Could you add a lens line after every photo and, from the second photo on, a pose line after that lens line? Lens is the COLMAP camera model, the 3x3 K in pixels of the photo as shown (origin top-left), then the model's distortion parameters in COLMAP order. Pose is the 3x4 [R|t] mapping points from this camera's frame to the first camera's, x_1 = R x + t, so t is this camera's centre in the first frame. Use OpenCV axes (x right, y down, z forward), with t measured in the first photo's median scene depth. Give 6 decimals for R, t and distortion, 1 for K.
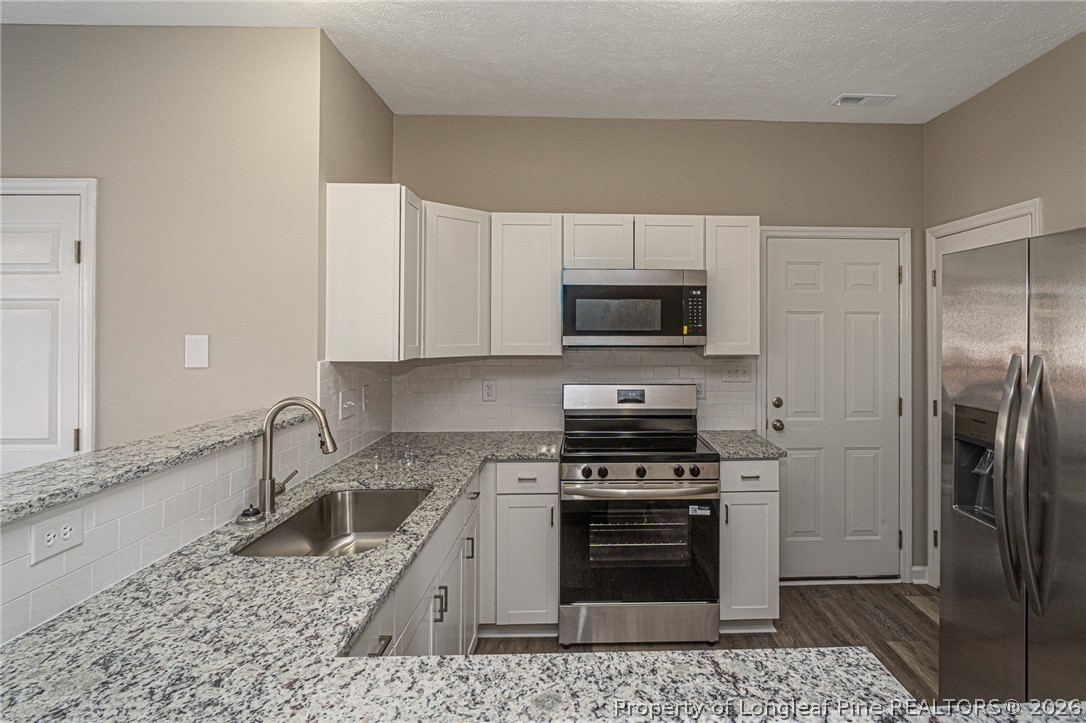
lens RADIAL K [[579.9, 0, 582.8], [0, 579.9, 332.3], [0, 0, 1]] dist [-0.008125, -0.006494]
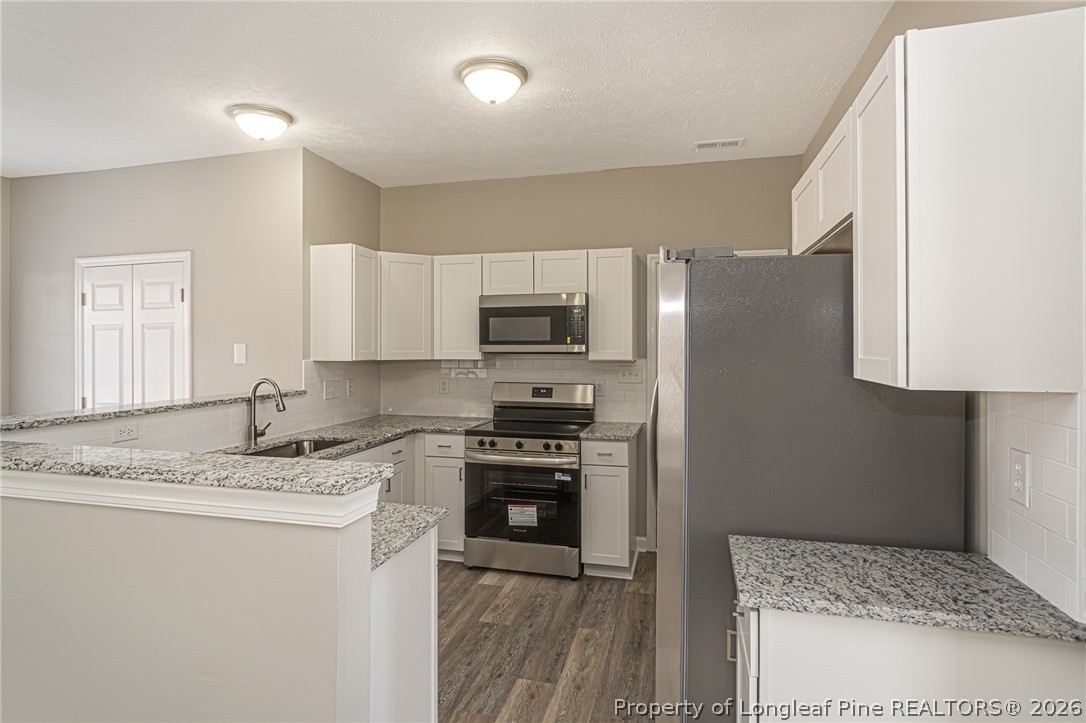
lens RADIAL K [[579.9, 0, 544.8], [0, 579.9, 360.1], [0, 0, 1]] dist [-0.008125, -0.006494]
pose [[0.954219, 0.003776, -0.299084, 0.549776], [0.000134, 0.999915, 0.013052, 0.025373], [0.299108, -0.012495, 0.954137, -0.262688]]
